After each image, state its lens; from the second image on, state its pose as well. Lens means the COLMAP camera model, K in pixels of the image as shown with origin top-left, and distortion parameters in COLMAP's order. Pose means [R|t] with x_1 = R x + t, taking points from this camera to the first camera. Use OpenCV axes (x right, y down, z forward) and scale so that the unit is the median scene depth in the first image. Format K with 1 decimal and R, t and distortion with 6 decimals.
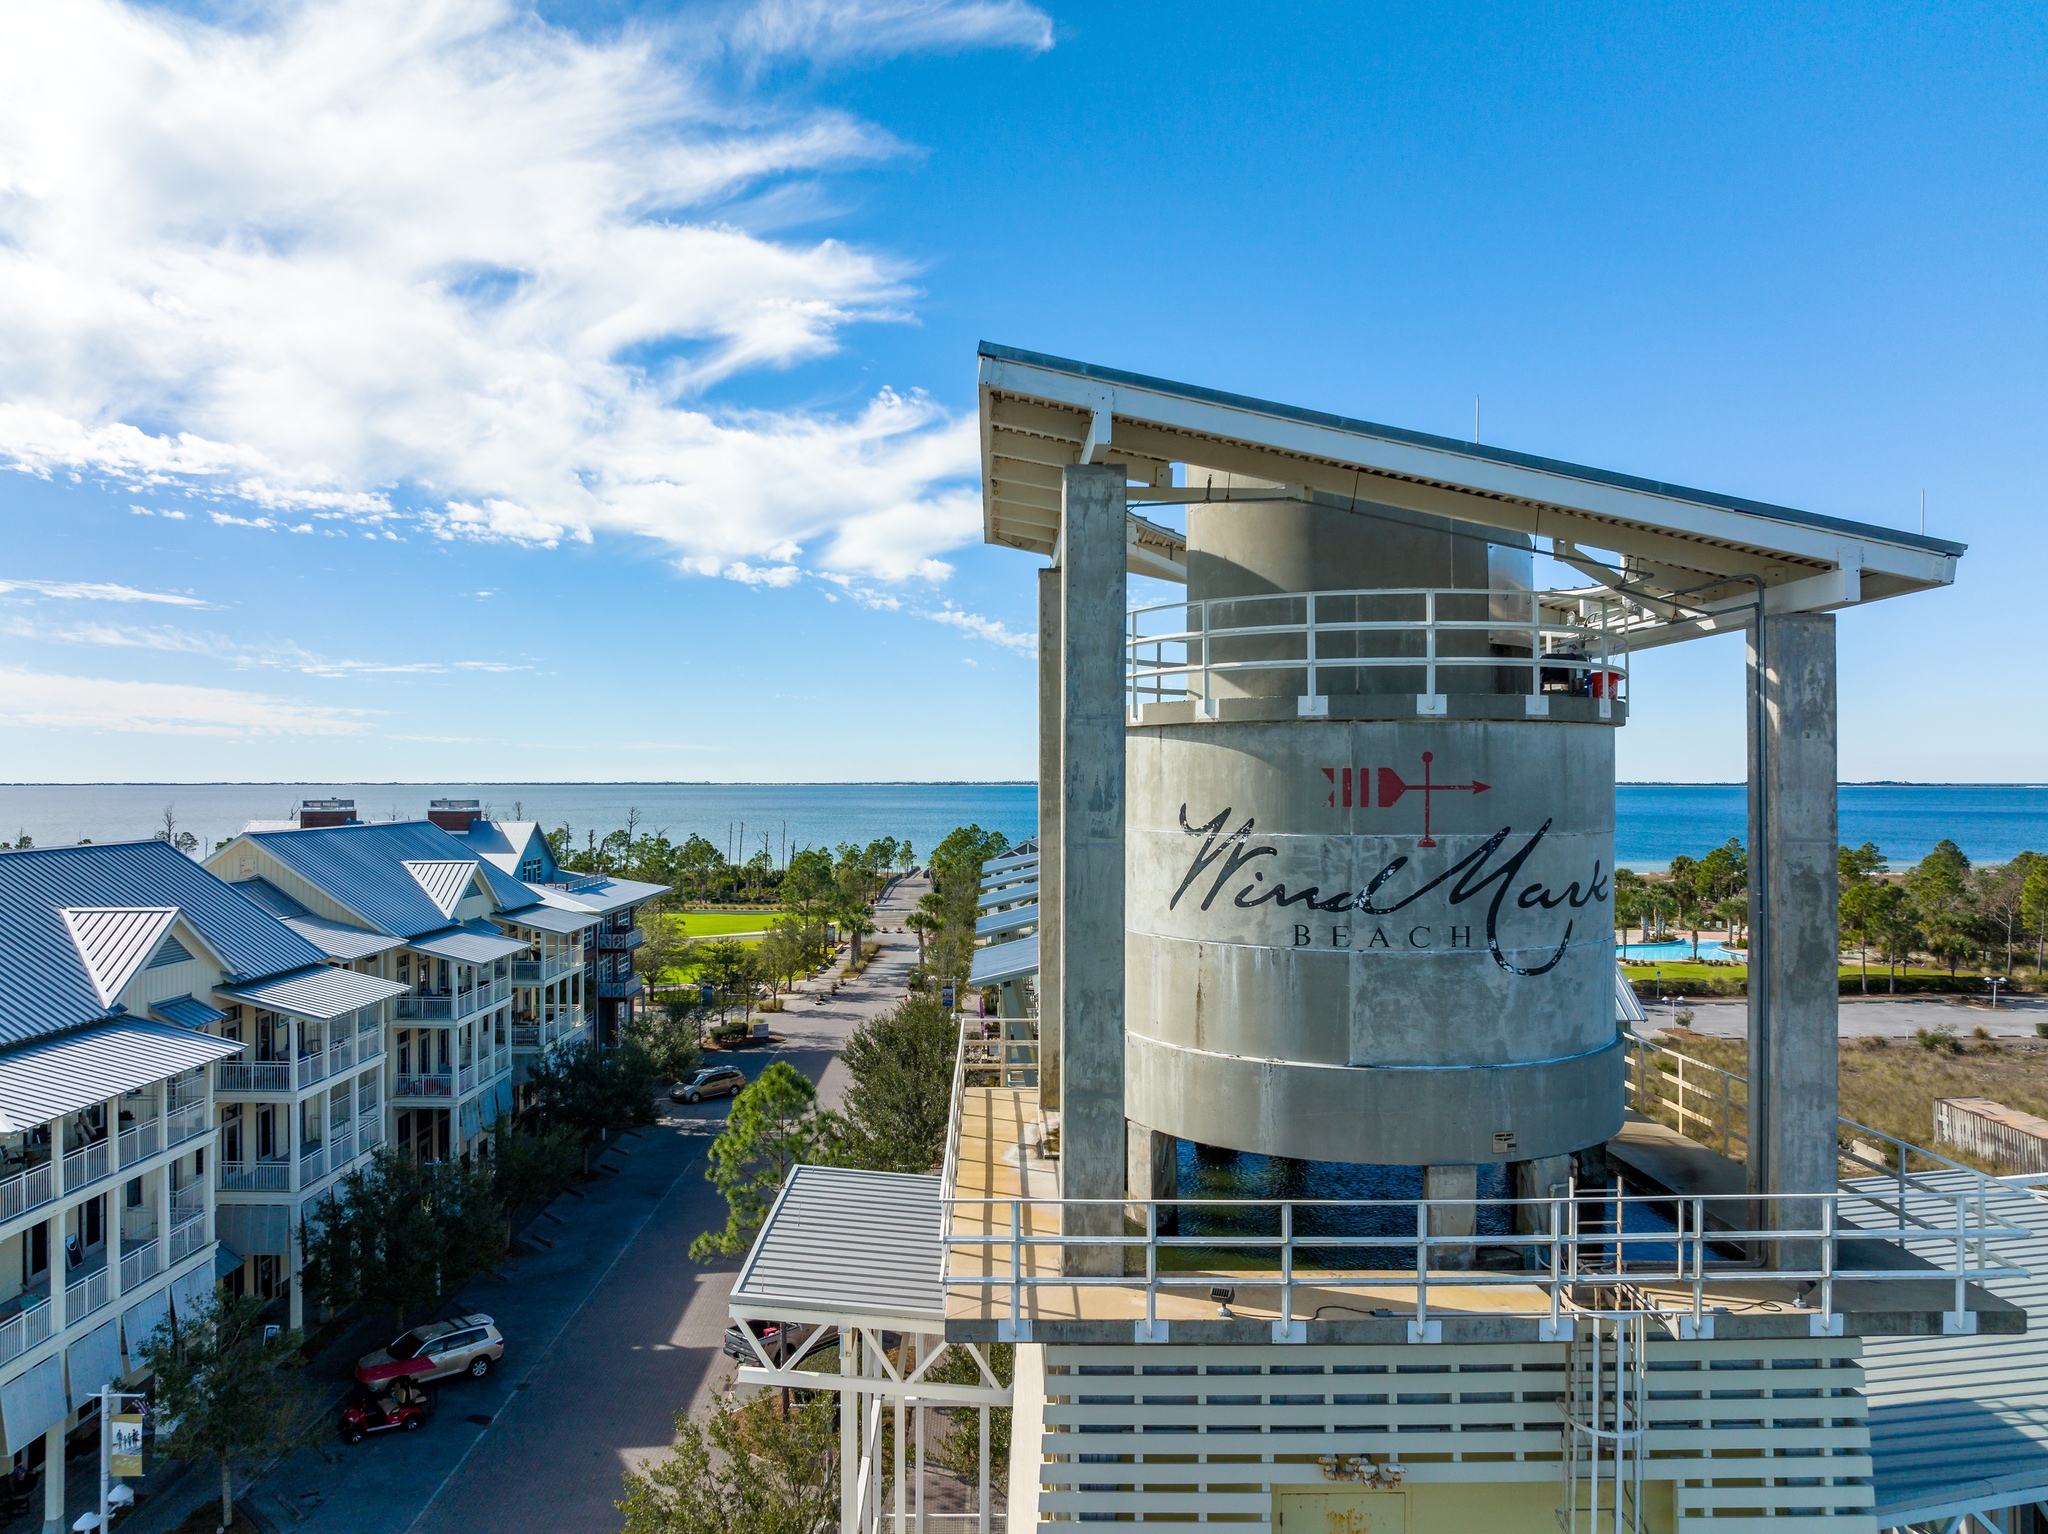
lens RADIAL K [[1444.7, 0, 979.9], [0, 1444.7, 770.0], [0, 0, 1]] dist [-0.041502, 0.014922]
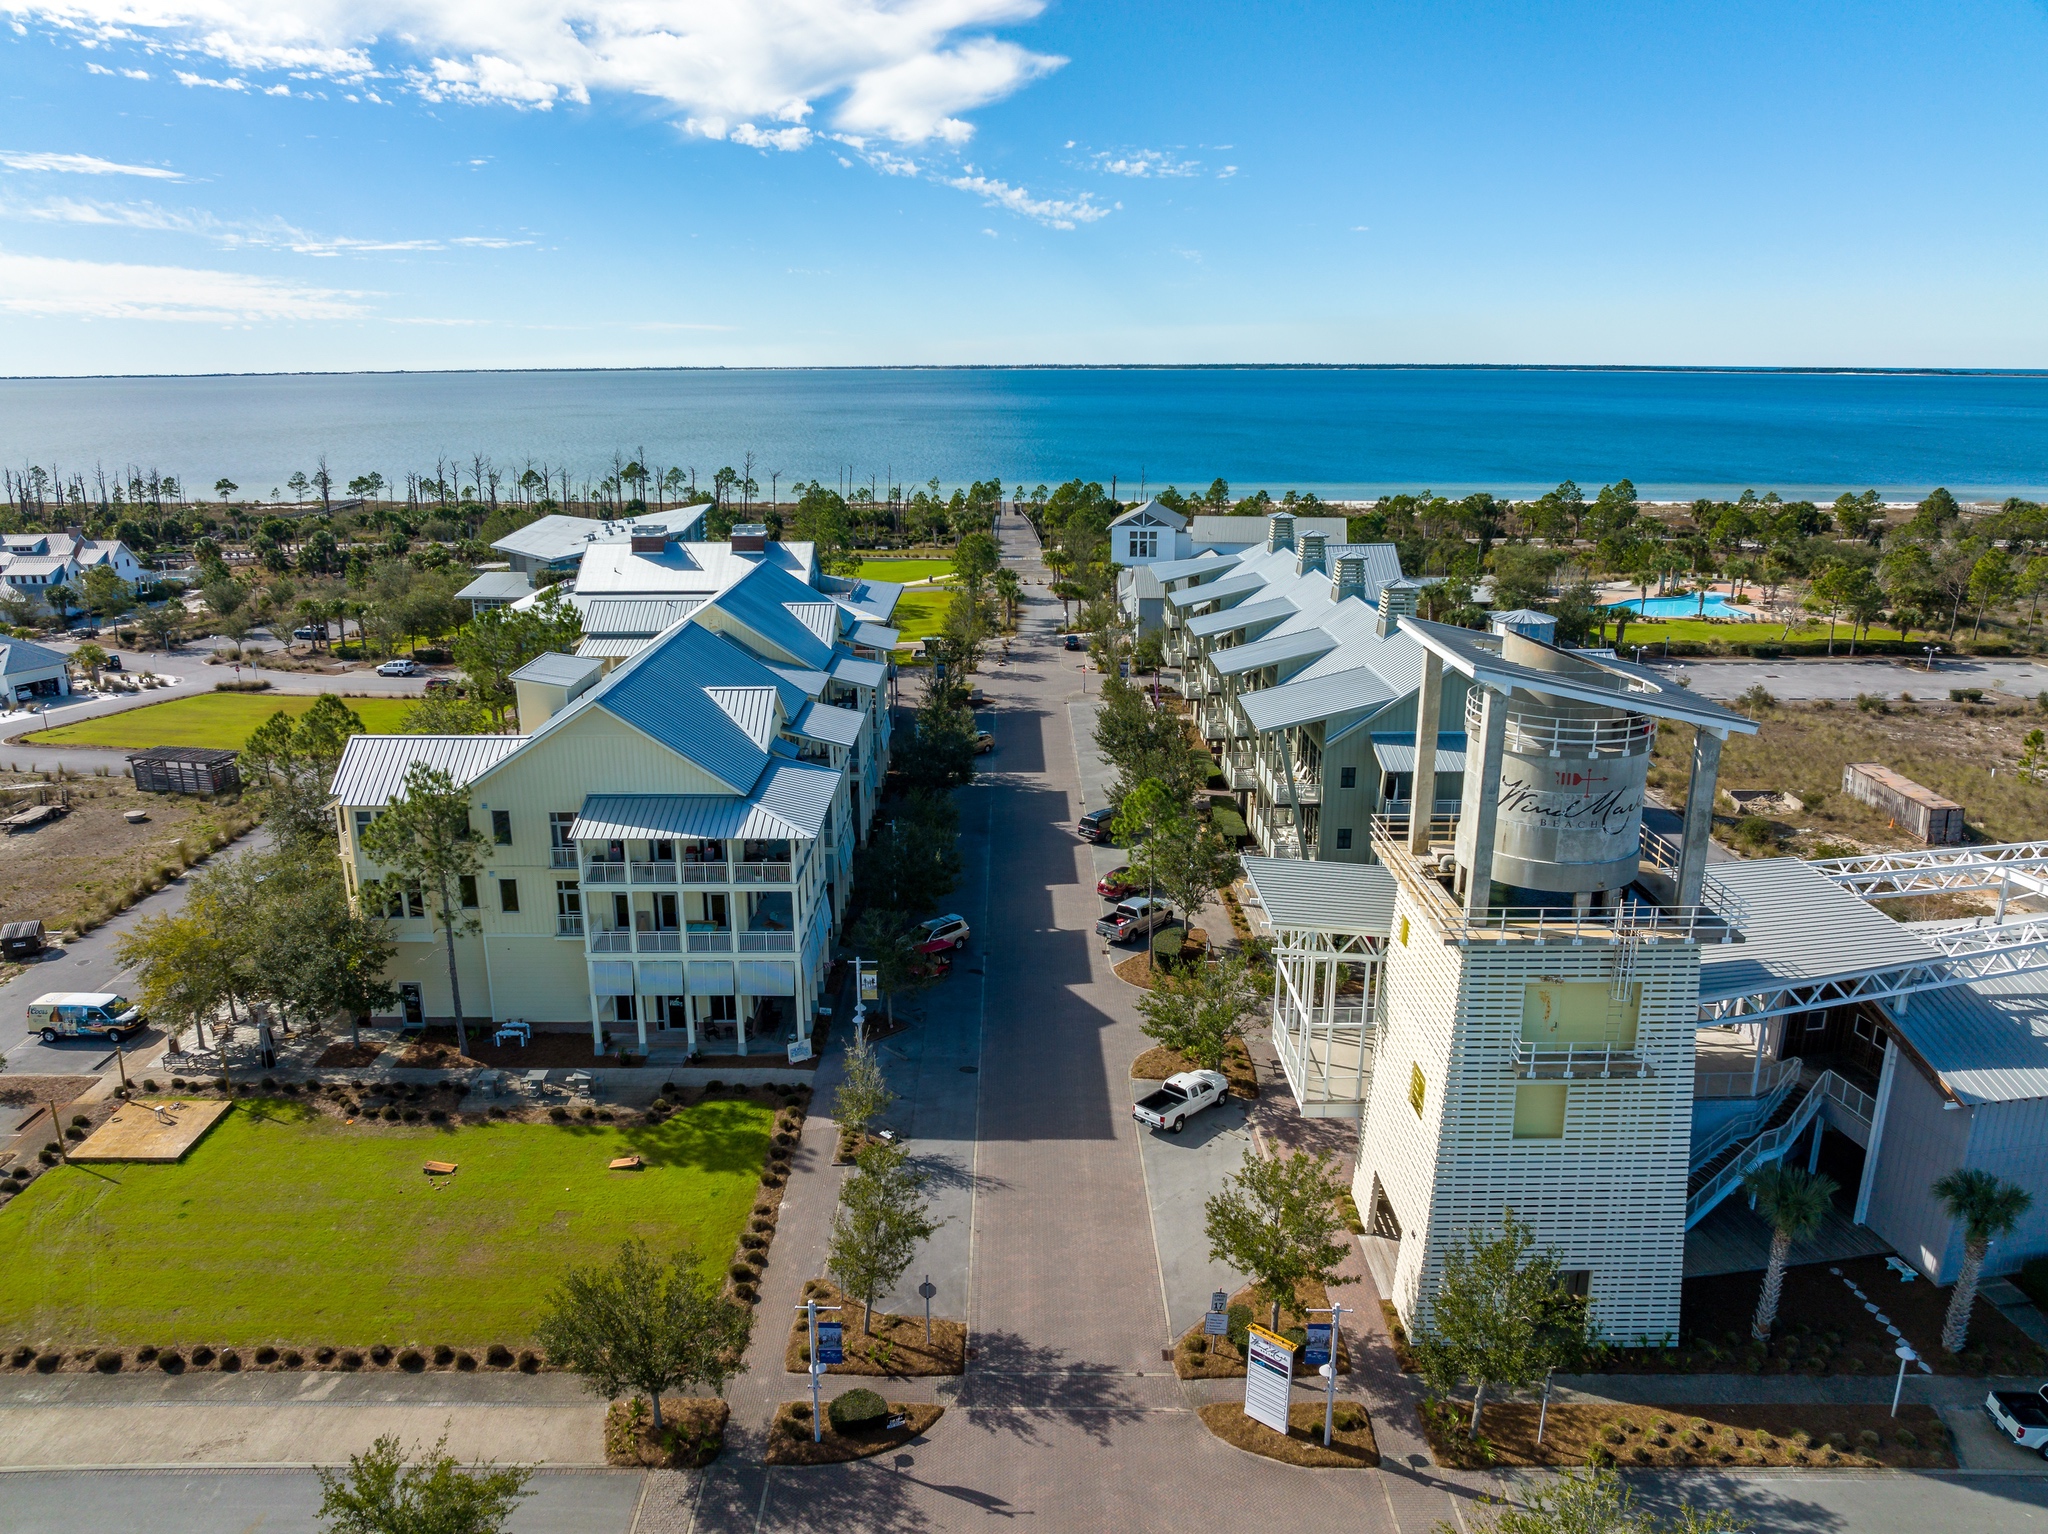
lens RADIAL K [[1444.7, 0, 1019.7], [0, 1444.7, 765.1], [0, 0, 1]] dist [-0.041502, 0.014922]
pose [[0.999901, -0.003486, 0.013610, -0.963479], [-0.000452, 0.960250, 0.279140, -0.882178], [-0.014042, -0.279119, 0.960154, -1.964273]]
